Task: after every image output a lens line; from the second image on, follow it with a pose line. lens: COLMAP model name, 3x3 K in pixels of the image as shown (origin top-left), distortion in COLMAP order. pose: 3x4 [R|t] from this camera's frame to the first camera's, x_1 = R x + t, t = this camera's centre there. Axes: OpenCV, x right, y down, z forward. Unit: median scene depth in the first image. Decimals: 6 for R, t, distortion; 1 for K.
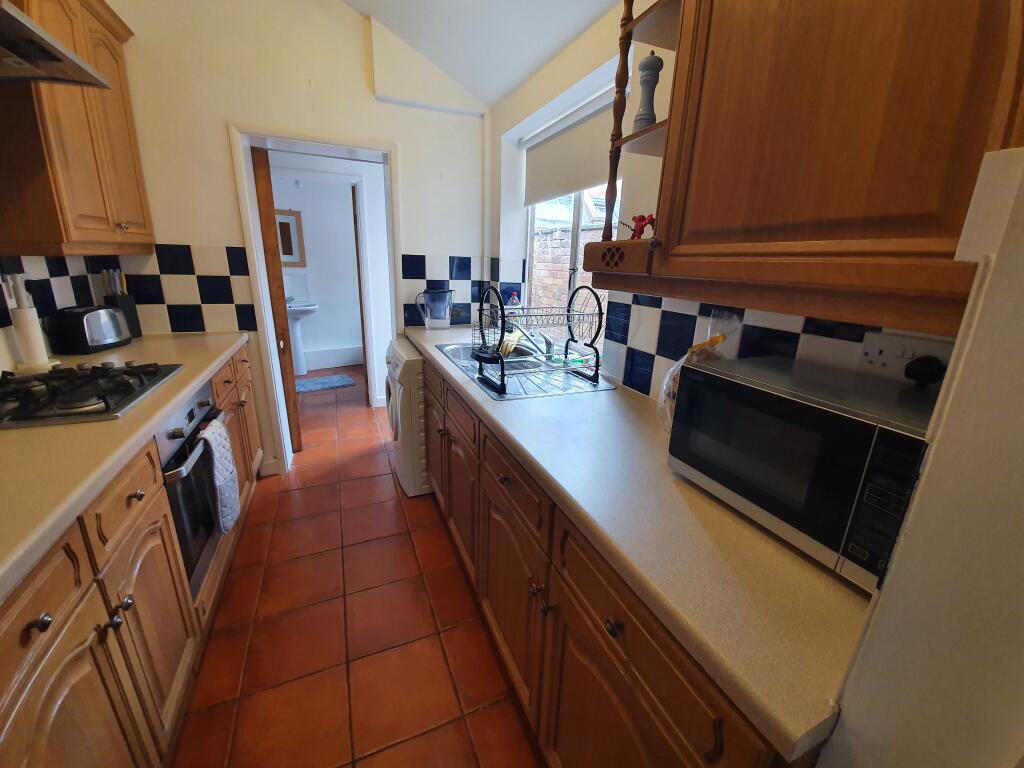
lens RADIAL K [[399.7, 0, 512.0], [0, 399.7, 384.0], [0, 0, 1]] dist [0.019248, -0.020480]
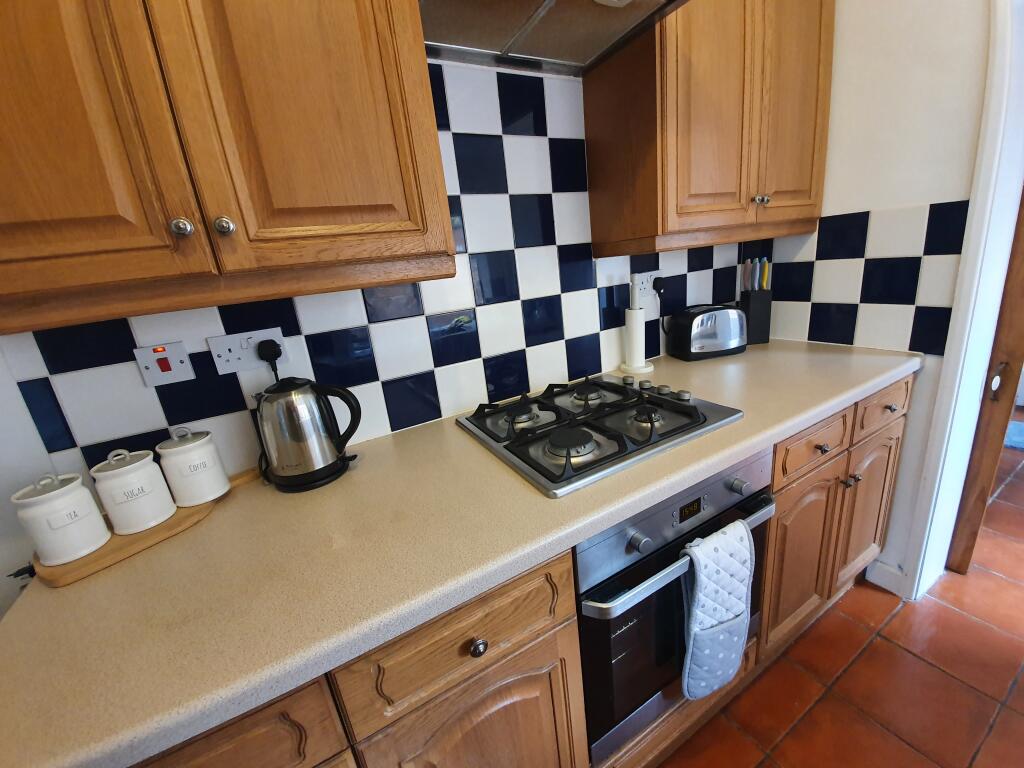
lens RADIAL K [[399.7, 0, 512.0], [0, 399.7, 384.0], [0, 0, 1]] dist [0.019248, -0.020480]
pose [[0.100781, 0.235903, -0.966537, -0.187070], [-0.180427, 0.959708, 0.215423, -0.119441], [0.978412, 0.152679, 0.139283, 0.404637]]
